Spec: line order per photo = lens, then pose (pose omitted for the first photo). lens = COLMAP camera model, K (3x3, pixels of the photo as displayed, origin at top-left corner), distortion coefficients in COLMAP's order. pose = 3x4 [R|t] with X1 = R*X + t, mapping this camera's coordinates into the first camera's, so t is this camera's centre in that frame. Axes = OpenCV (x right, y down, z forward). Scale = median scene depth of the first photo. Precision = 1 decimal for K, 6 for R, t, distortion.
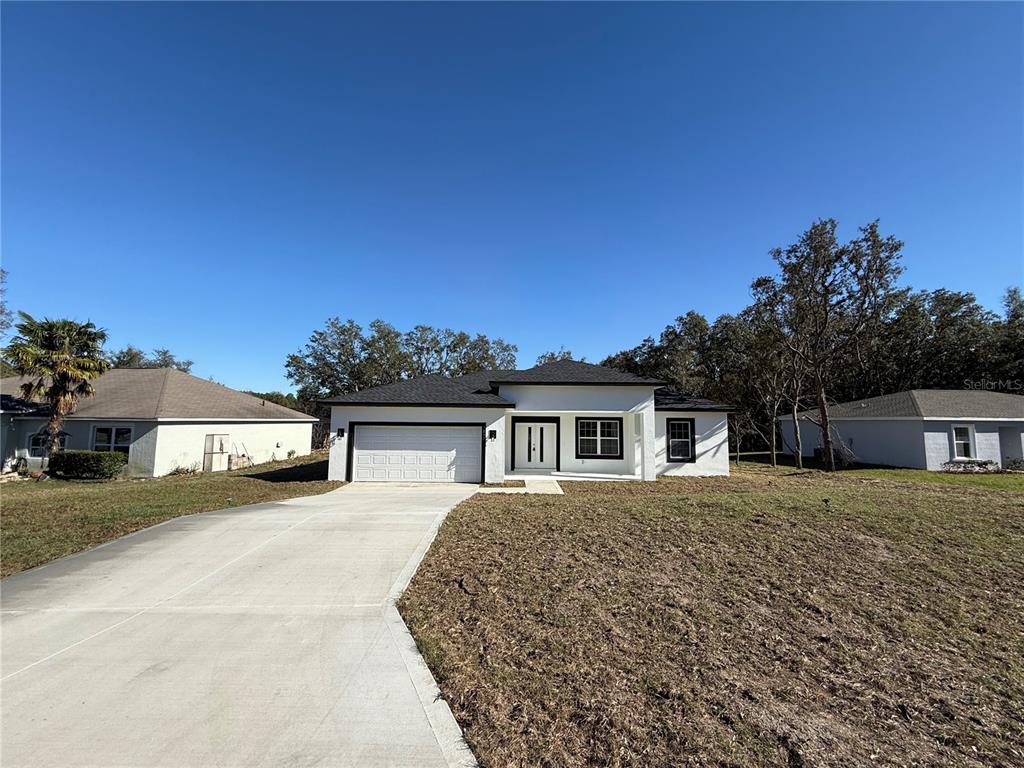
lens RADIAL K [[407.3, 0, 512.0], [0, 407.3, 384.0], [0, 0, 1]] dist [-0.000204, 0.000215]
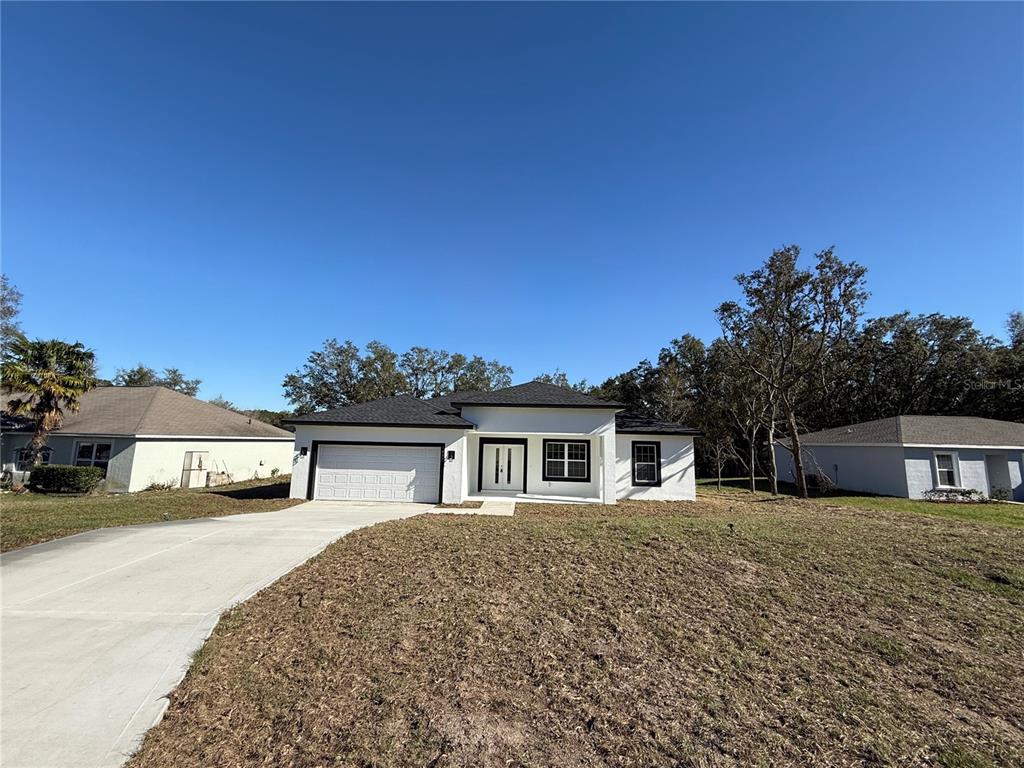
lens RADIAL K [[407.3, 0, 512.0], [0, 407.3, 384.0], [0, 0, 1]] dist [-0.000204, 0.000215]
pose [[0.999522, 0.008731, -0.029652, 0.114712], [-0.010271, 0.998584, -0.052190, -0.001035], [0.029154, 0.052469, 0.998197, -0.013616]]
